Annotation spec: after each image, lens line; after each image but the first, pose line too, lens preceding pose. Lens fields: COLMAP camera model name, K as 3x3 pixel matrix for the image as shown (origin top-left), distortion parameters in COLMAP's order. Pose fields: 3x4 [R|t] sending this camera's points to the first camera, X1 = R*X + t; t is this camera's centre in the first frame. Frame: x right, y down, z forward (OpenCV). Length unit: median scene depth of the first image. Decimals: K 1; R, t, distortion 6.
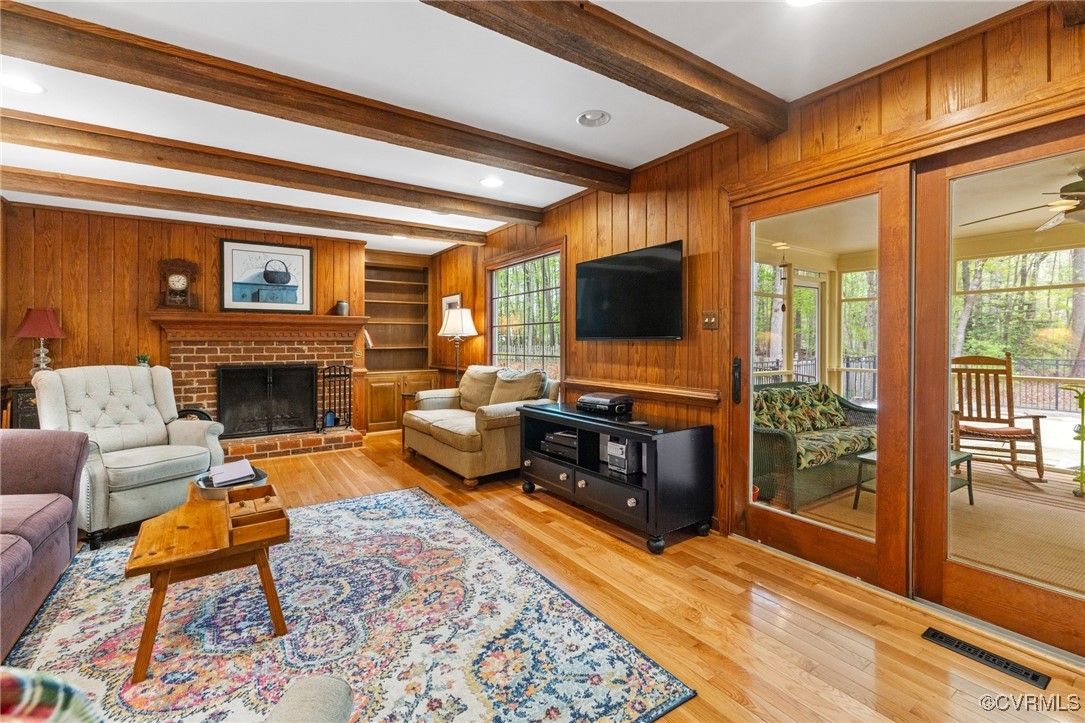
lens RADIAL K [[468.8, 0, 534.2], [0, 468.8, 340.7], [0, 0, 1]] dist [-0.000263, -0.000308]
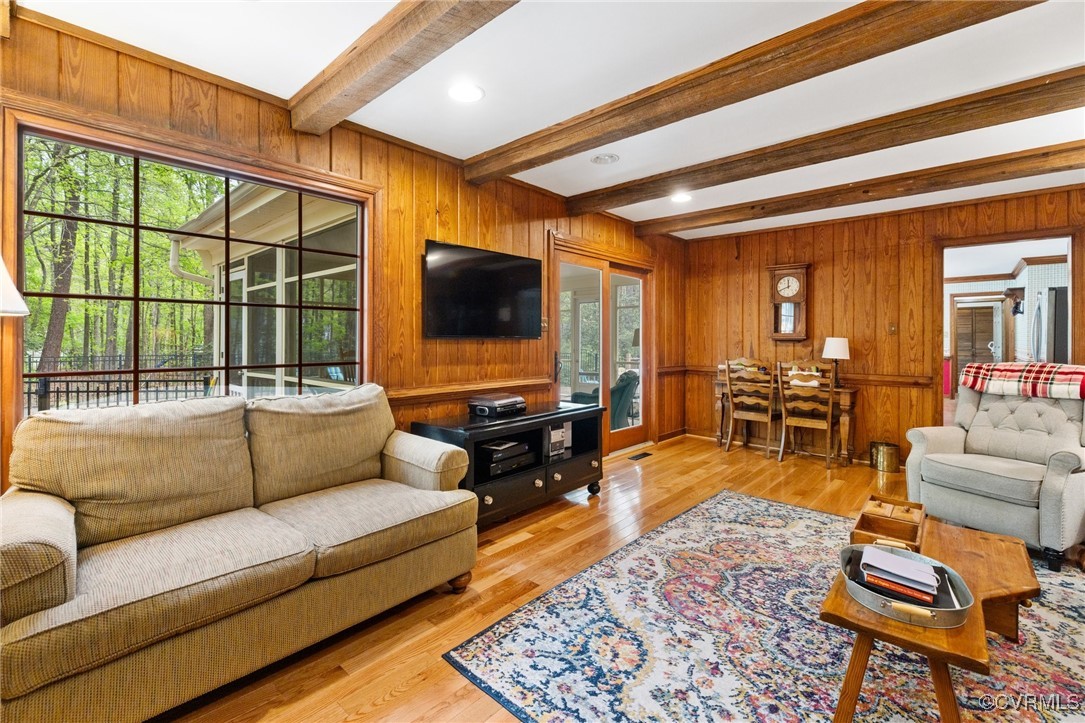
lens RADIAL K [[468.8, 0, 543.6], [0, 468.8, 341.1], [0, 0, 1]] dist [-0.000263, -0.000308]
pose [[-0.245069, 0.001261, 0.969505, -1.073057], [-0.005900, 0.999979, -0.002792, 0.007962], [-0.969488, -0.006404, -0.245056, 1.532872]]
